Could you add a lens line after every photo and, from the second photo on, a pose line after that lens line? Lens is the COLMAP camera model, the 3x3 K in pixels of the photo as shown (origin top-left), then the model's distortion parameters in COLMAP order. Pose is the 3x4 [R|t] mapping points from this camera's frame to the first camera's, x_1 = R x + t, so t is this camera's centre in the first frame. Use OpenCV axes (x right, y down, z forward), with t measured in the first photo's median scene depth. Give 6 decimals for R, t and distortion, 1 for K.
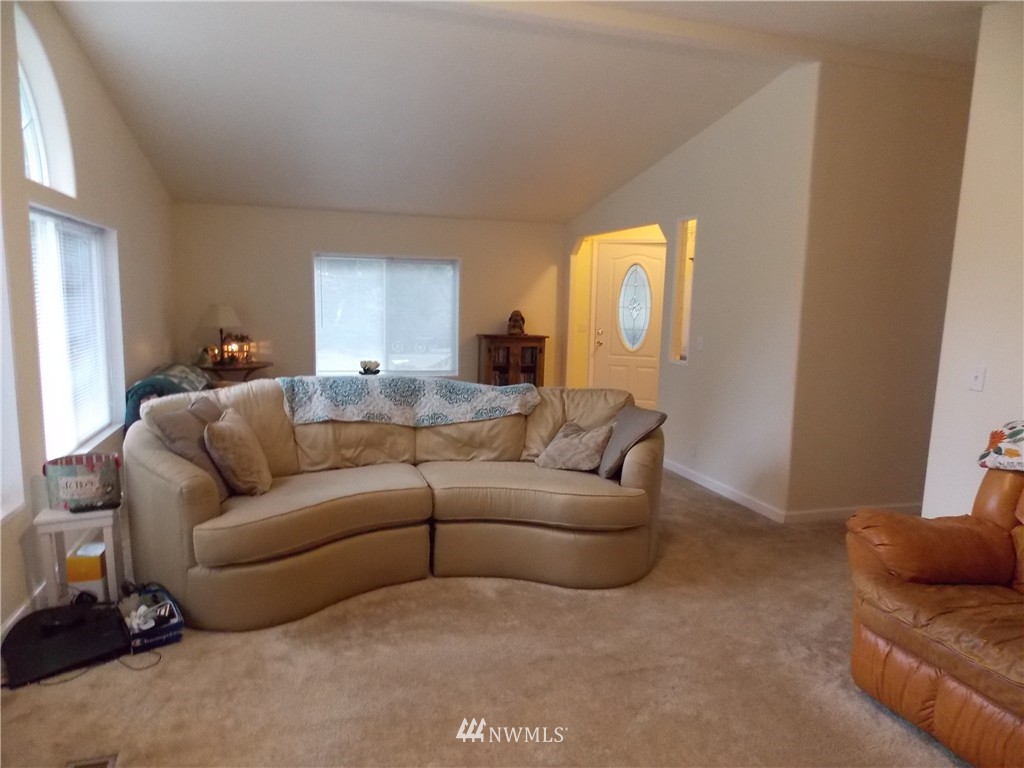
lens RADIAL K [[673.8, 0, 512.4], [0, 673.8, 385.3], [0, 0, 1]] dist [0.012067, 0.003499]
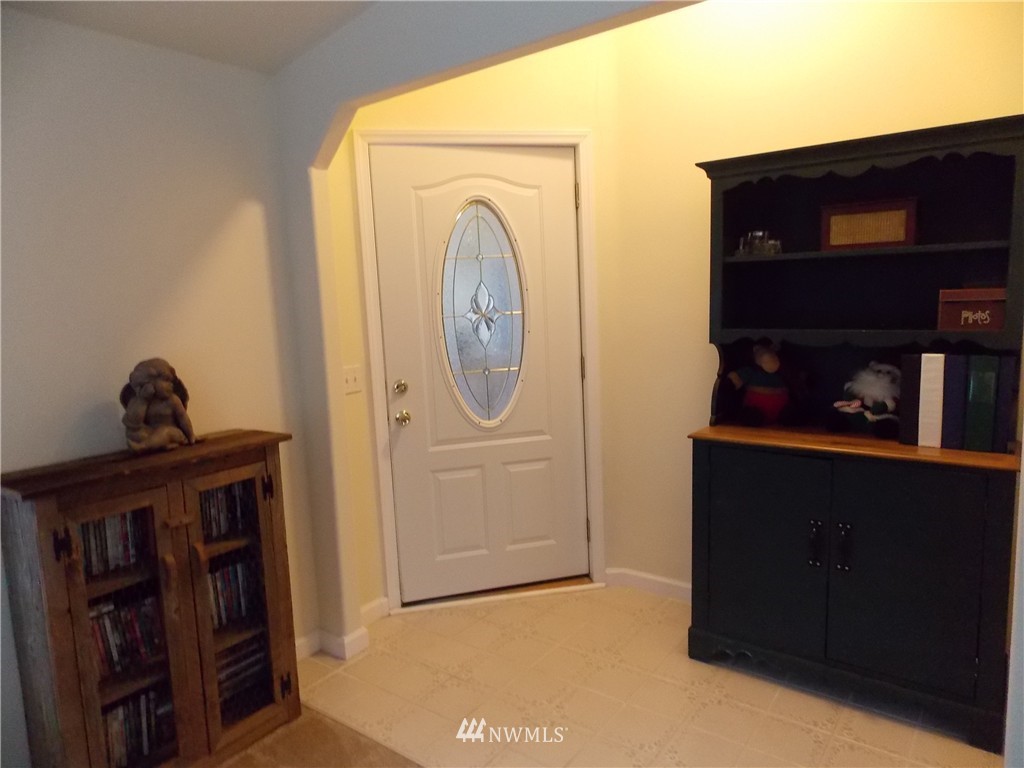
lens RADIAL K [[673.8, 0, 508.6], [0, 673.8, 383.2], [0, 0, 1]] dist [0.012067, 0.003499]
pose [[0.806864, -0.134870, 0.575136, -0.035240], [0.139267, 0.989575, 0.036677, -0.091465], [-0.574087, 0.050504, 0.817236, 0.695755]]
